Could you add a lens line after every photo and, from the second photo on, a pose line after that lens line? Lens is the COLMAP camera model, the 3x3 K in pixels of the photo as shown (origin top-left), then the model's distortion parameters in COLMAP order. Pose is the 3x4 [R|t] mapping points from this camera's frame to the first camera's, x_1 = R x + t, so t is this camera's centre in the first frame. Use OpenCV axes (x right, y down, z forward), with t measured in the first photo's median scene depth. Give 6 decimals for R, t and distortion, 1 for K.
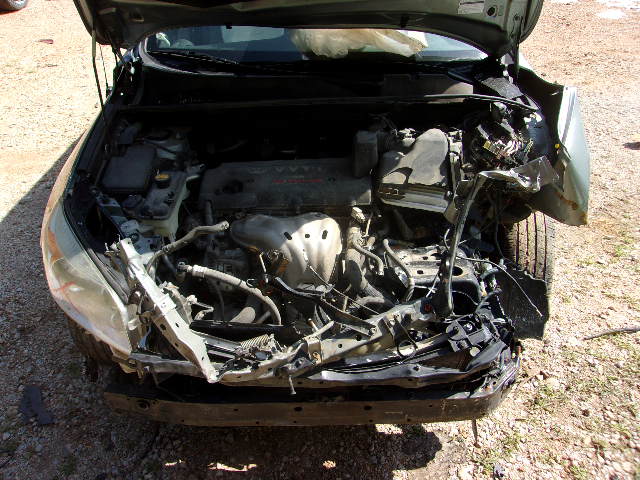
lens RADIAL K [[499.5, 0, 315.8], [0, 499.5, 240.0], [0, 0, 1]] dist [0.002022, 0.001510]
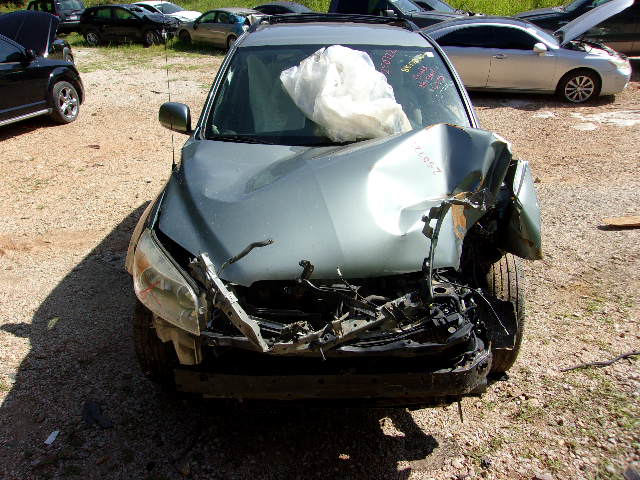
lens RADIAL K [[499.5, 0, 315.8], [0, 499.5, 240.0], [0, 0, 1]] dist [0.002022, 0.001510]
pose [[0.999847, 0.005752, -0.016523, -0.023339], [-0.009108, 0.977463, -0.210909, 0.191658], [0.014937, 0.211027, 0.977366, -0.275985]]
